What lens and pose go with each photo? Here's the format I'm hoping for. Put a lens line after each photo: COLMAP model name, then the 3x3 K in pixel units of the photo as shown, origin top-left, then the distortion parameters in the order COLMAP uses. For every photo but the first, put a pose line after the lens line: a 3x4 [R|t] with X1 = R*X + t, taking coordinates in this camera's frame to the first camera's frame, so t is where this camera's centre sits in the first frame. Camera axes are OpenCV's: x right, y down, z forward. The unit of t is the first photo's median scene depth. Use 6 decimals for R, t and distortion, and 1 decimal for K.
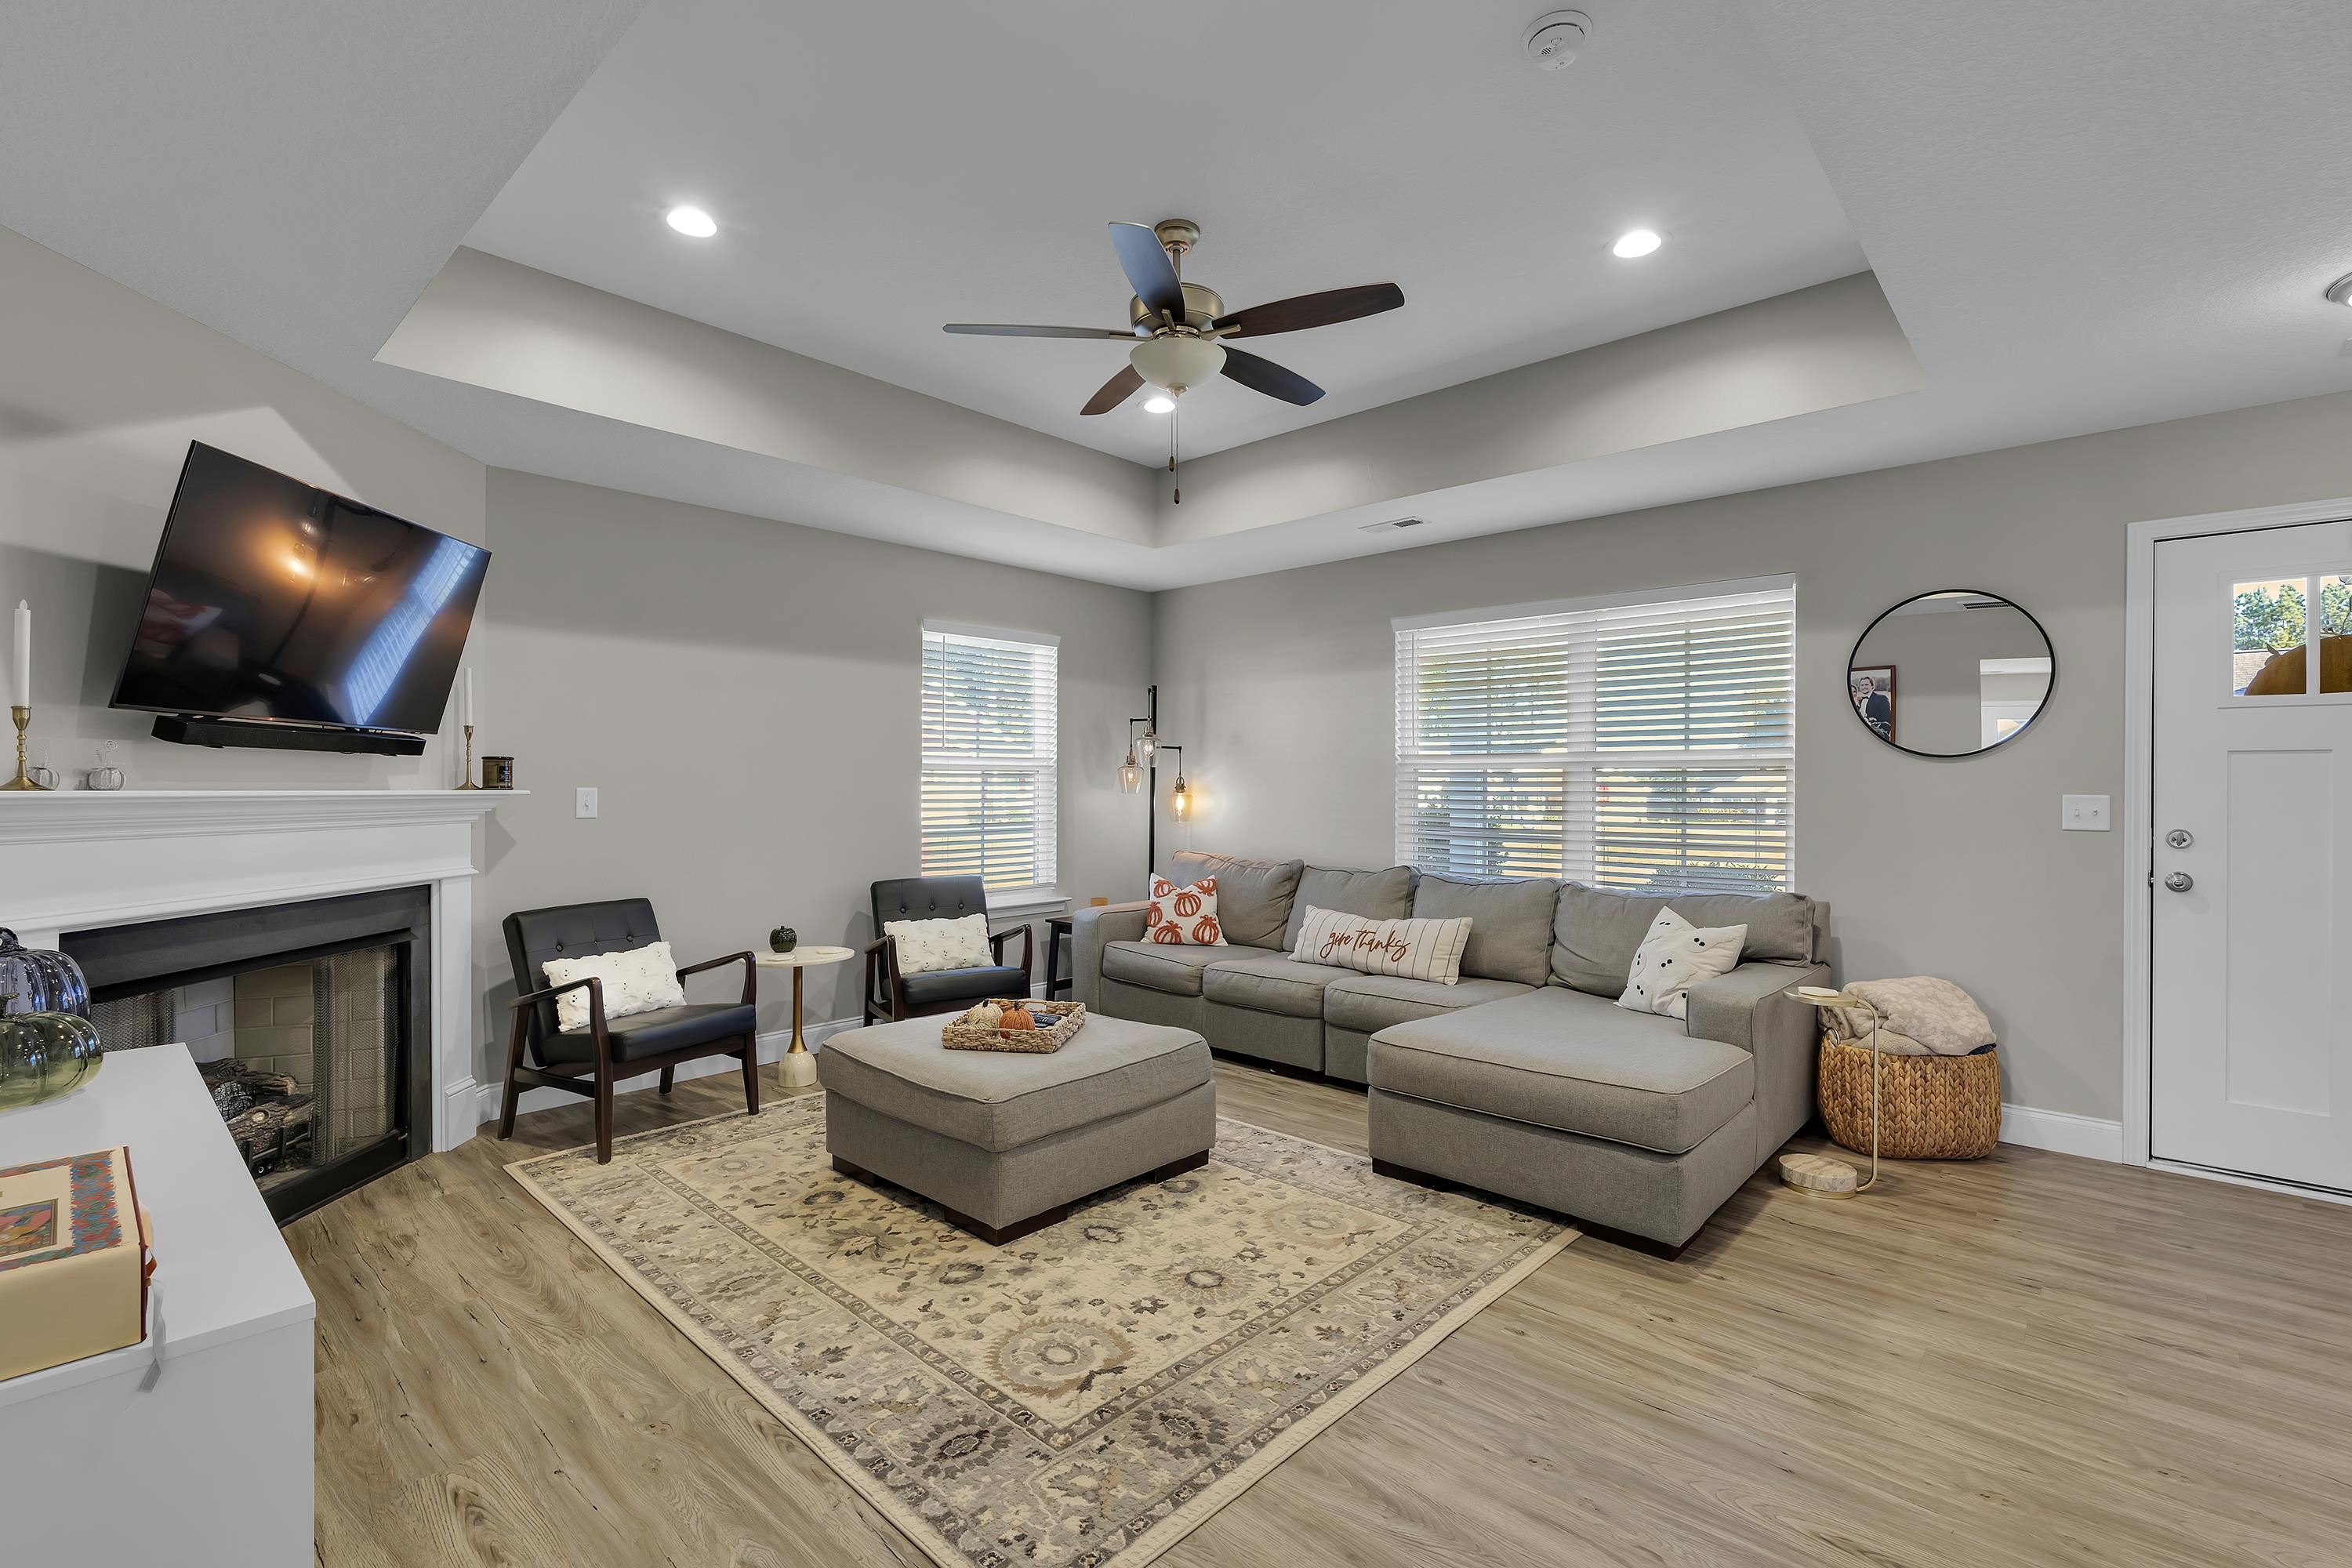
lens RADIAL K [[1004.5, 0, 1176.0], [0, 1004.5, 784.0], [0, 0, 1]] dist [-0.001237, 0.000158]
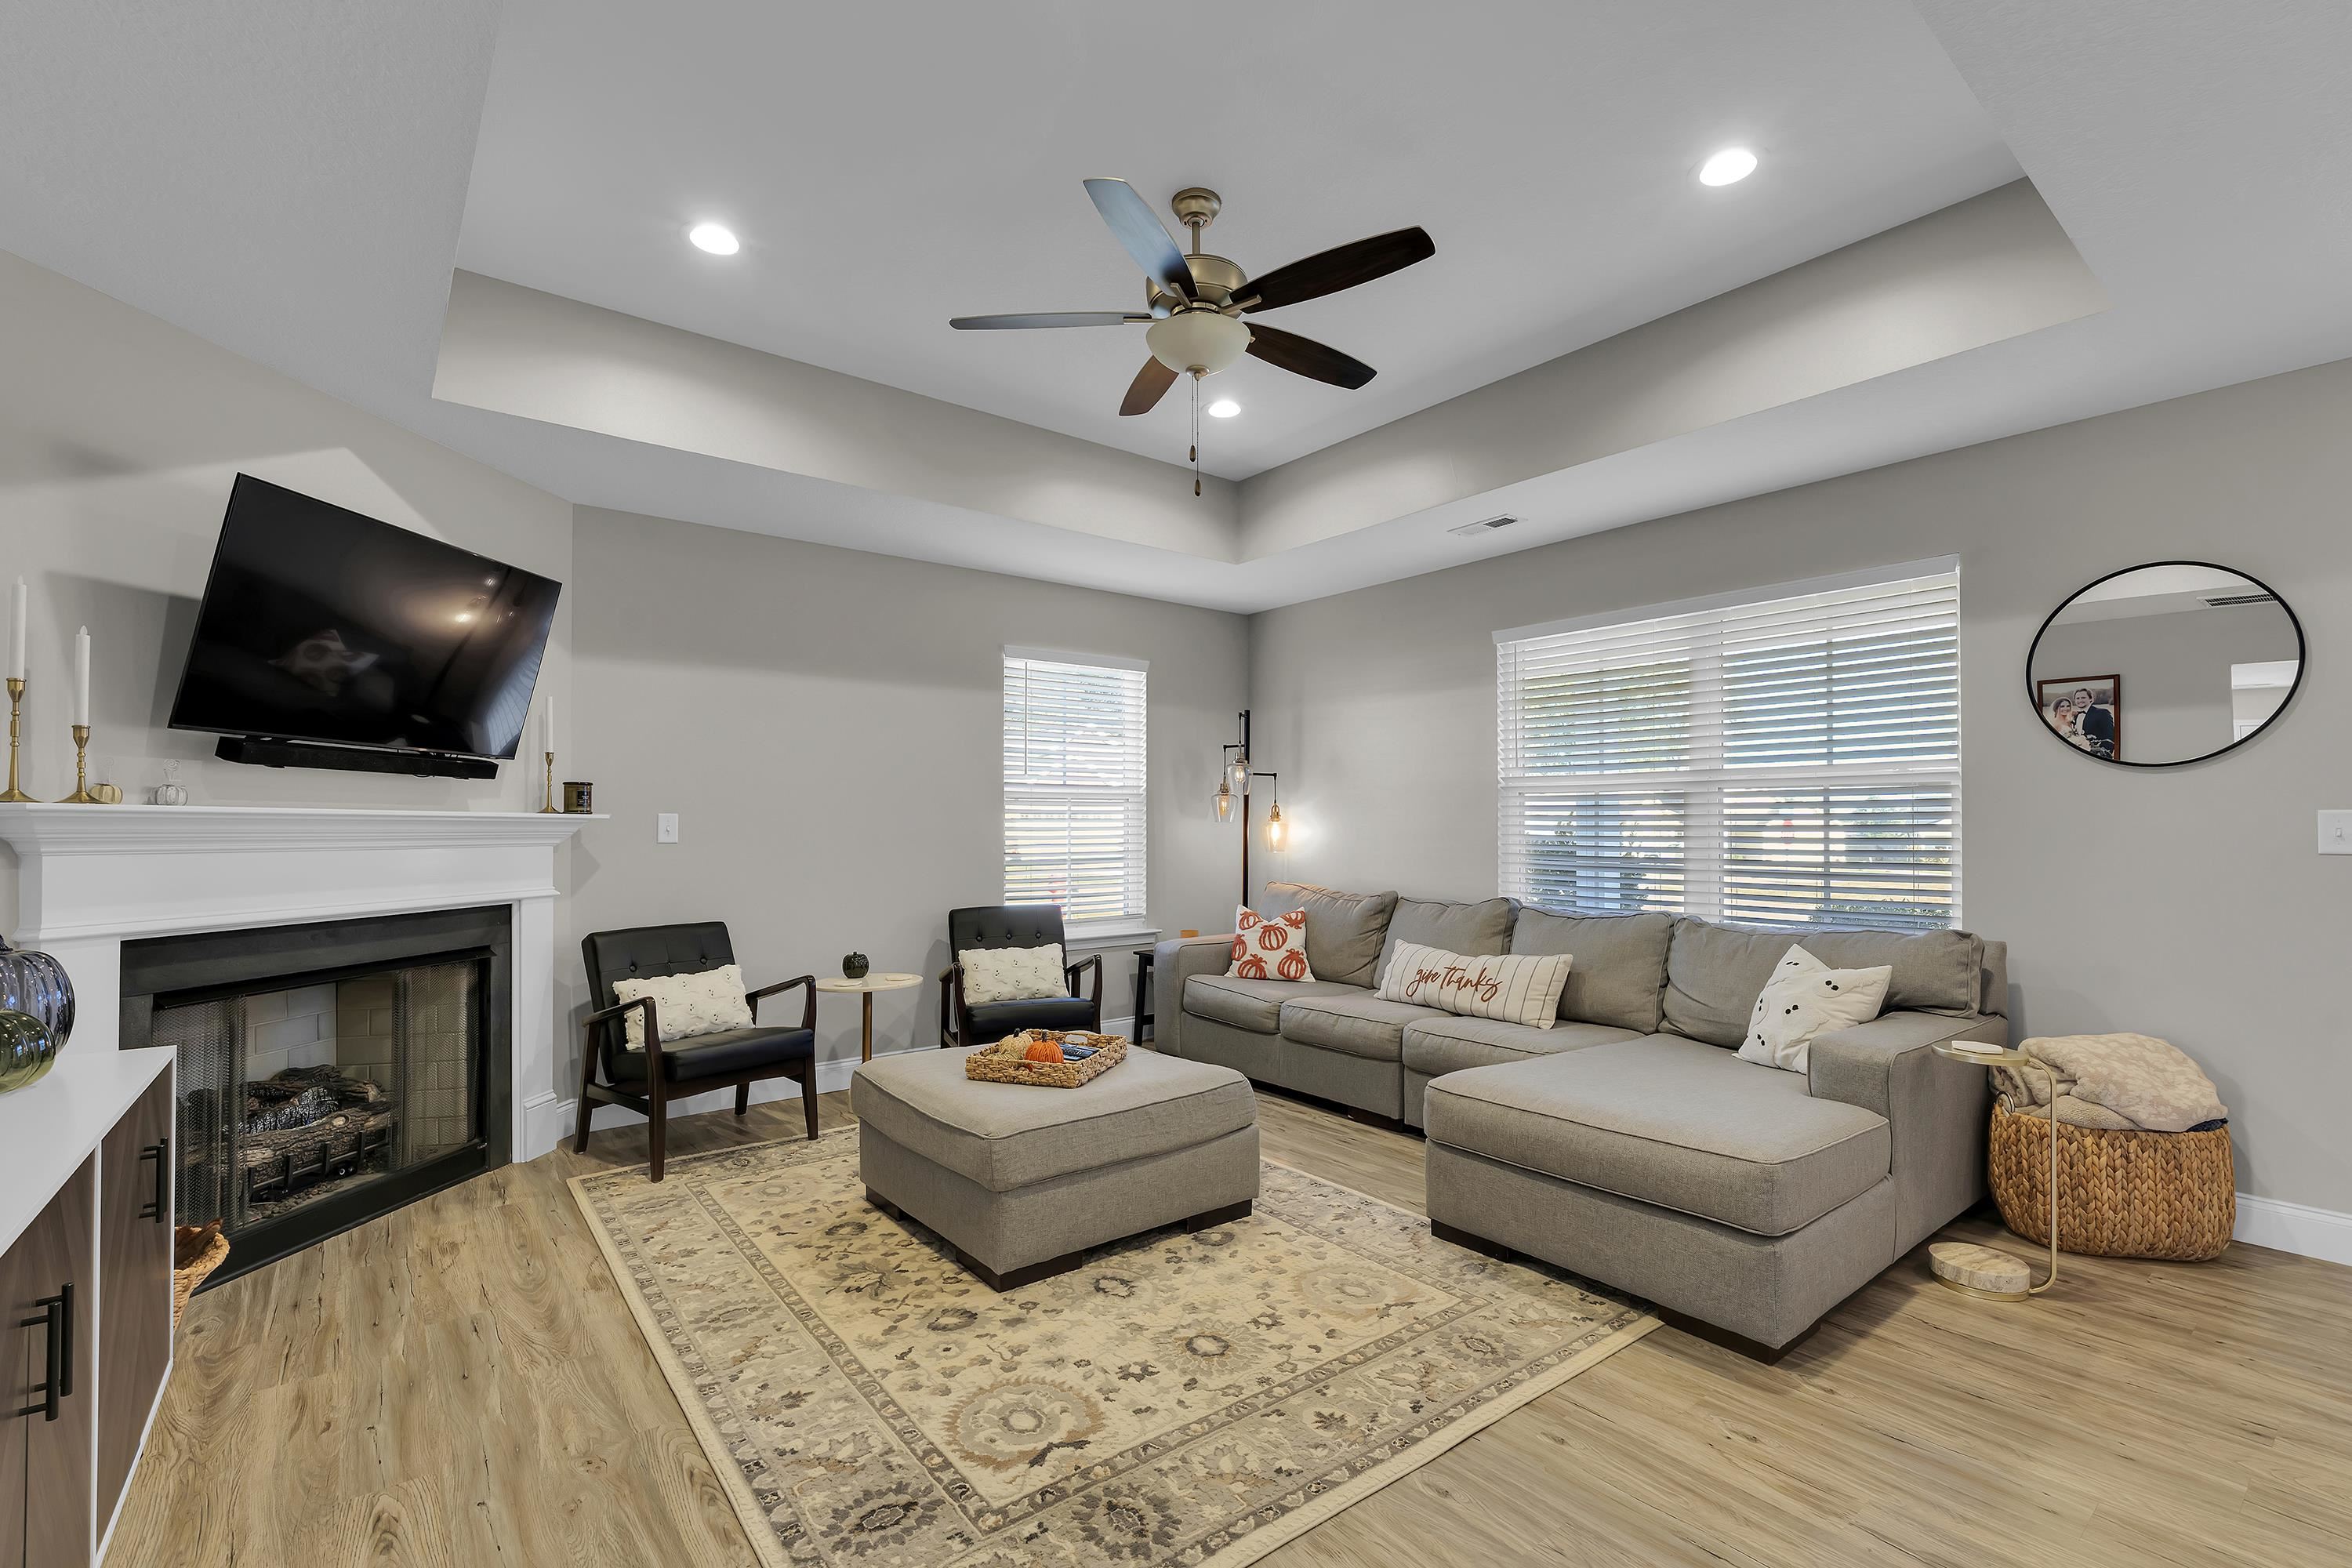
lens RADIAL K [[1001.6, 0, 1181.5], [0, 1001.6, 811.8], [0, 0, 1]] dist [-0.001397, -0.000260]
pose [[0.988956, -0.004346, -0.148148, 0.122250], [0.002610, 0.999926, -0.011910, 0.022463], [0.148189, 0.011392, 0.988893, 0.091420]]
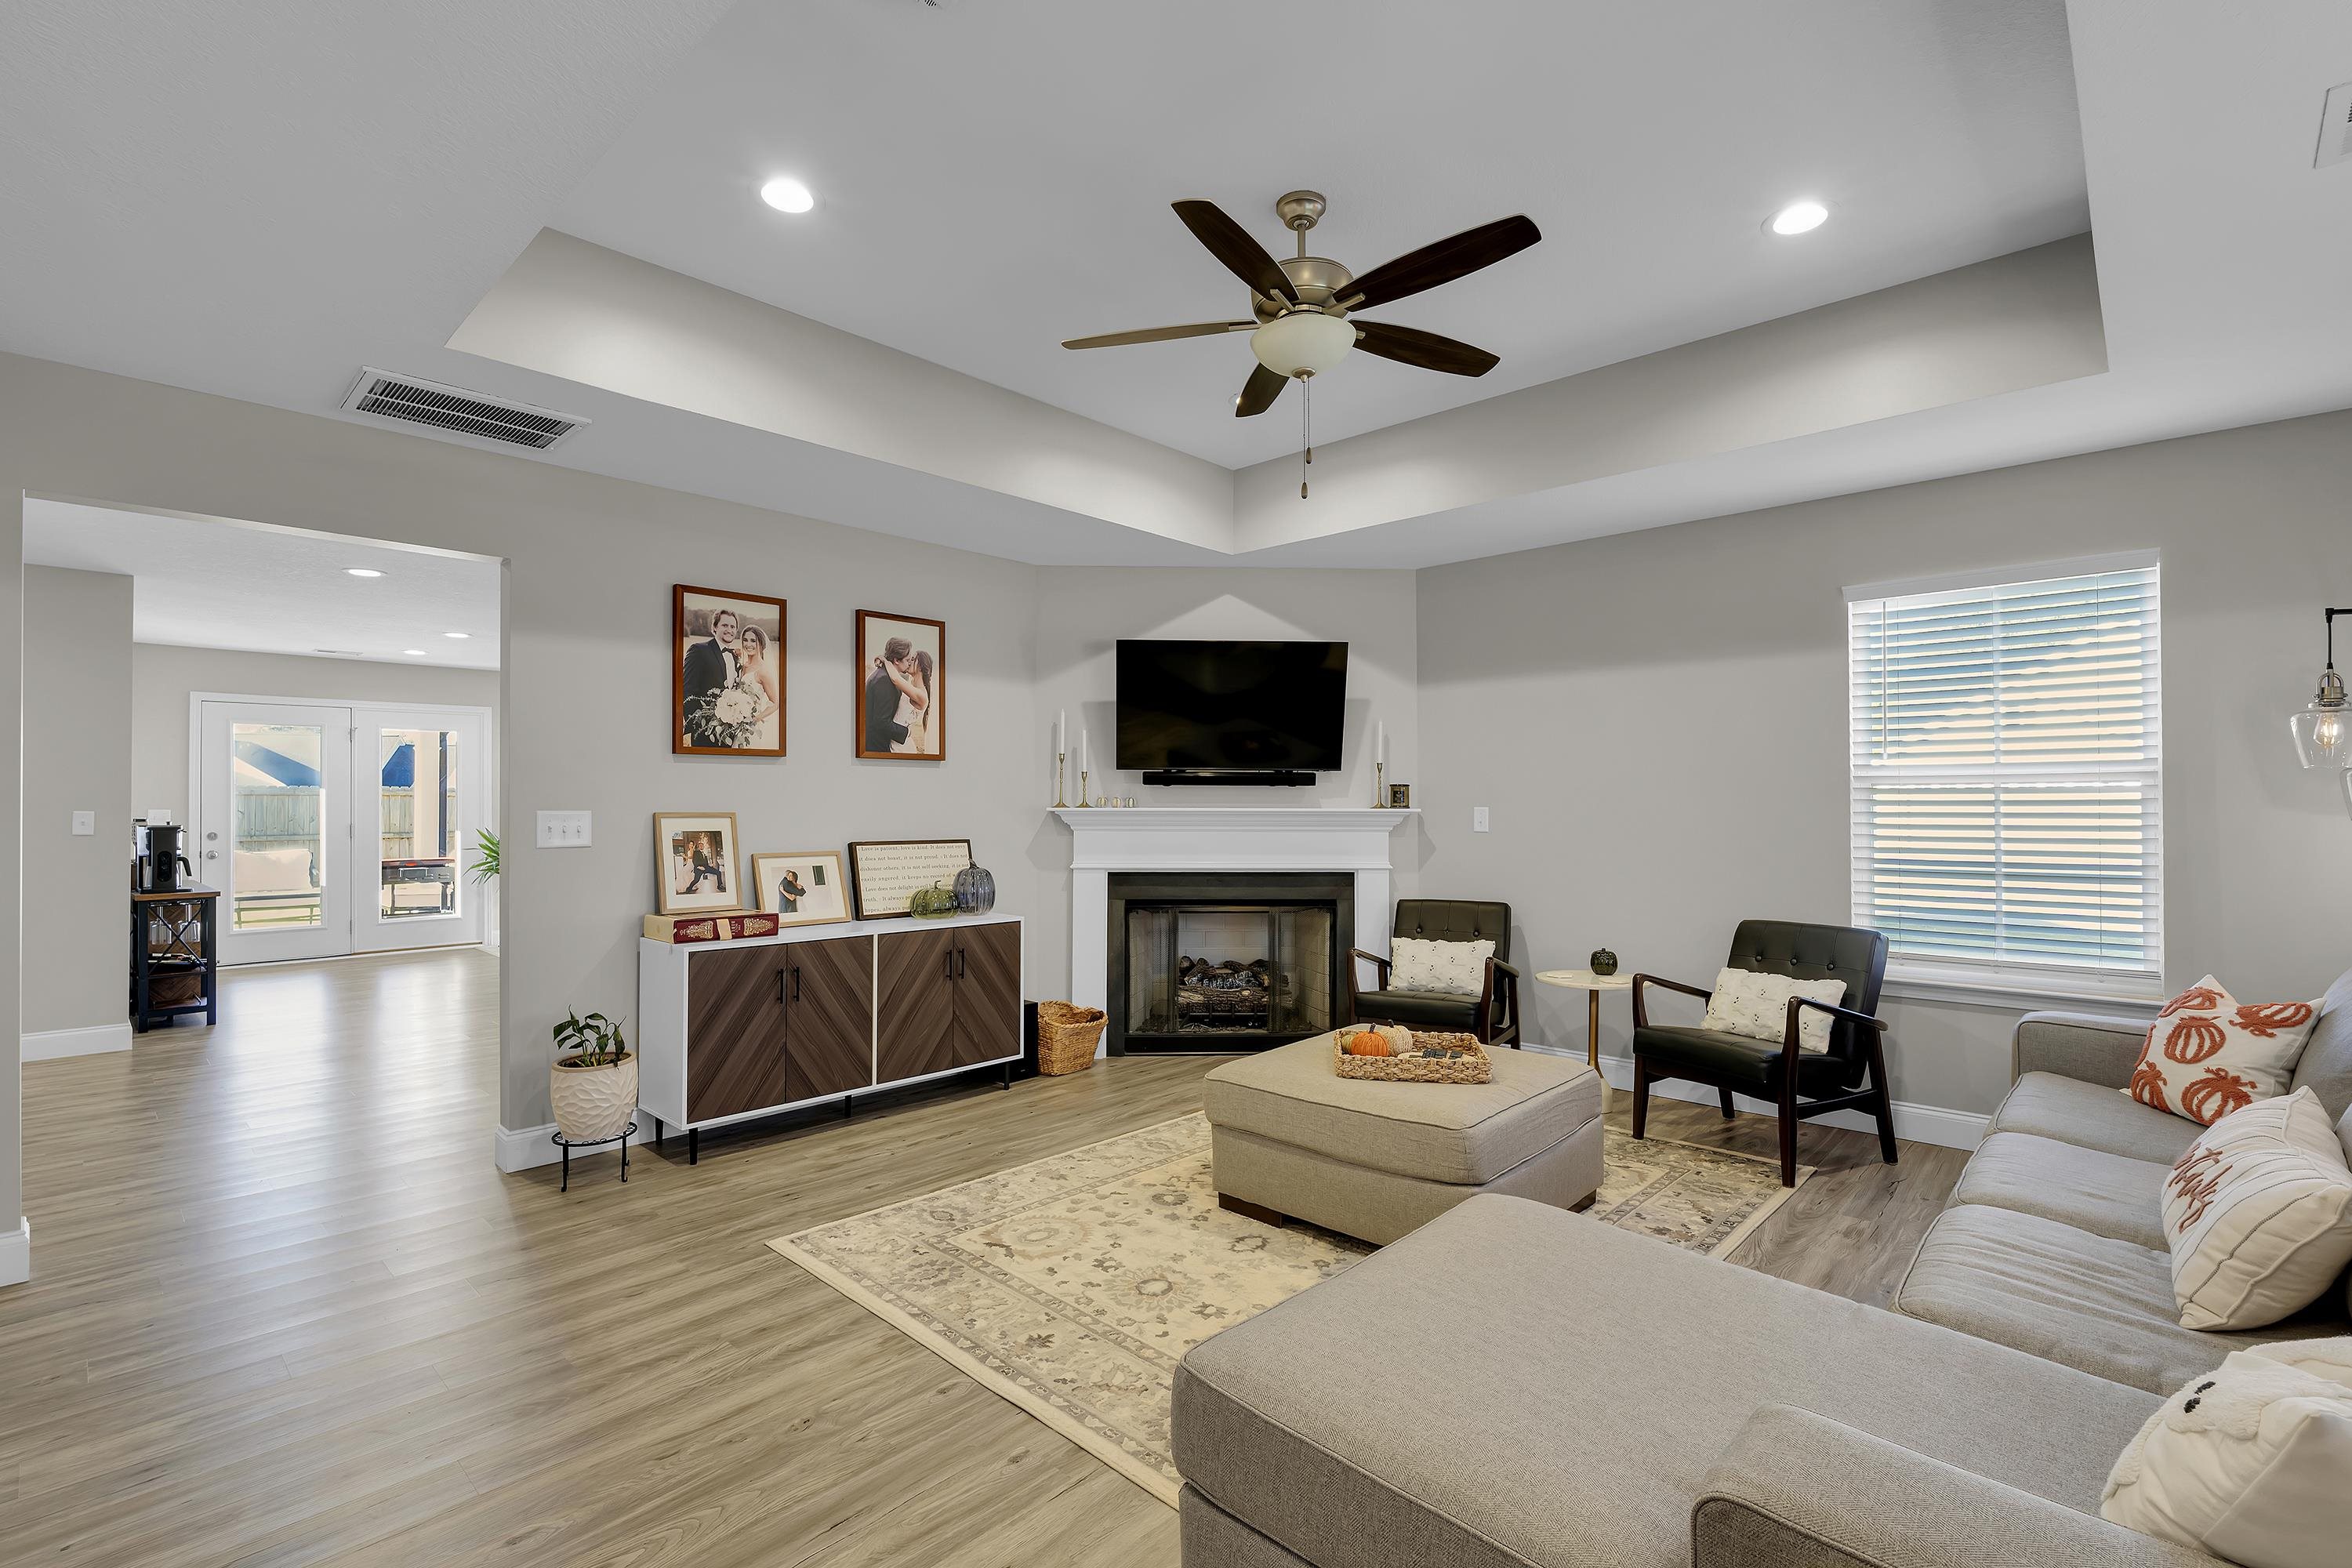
lens RADIAL K [[1041.9, 0, 1190.7], [0, 1041.9, 790.0], [0, 0, 1]] dist [-0.000480, 0.000065]
pose [[0.027572, -0.014782, -0.999511, 0.959330], [0.001918, 0.999890, -0.014735, 0.001182], [0.999618, -0.001511, 0.027597, 0.879920]]
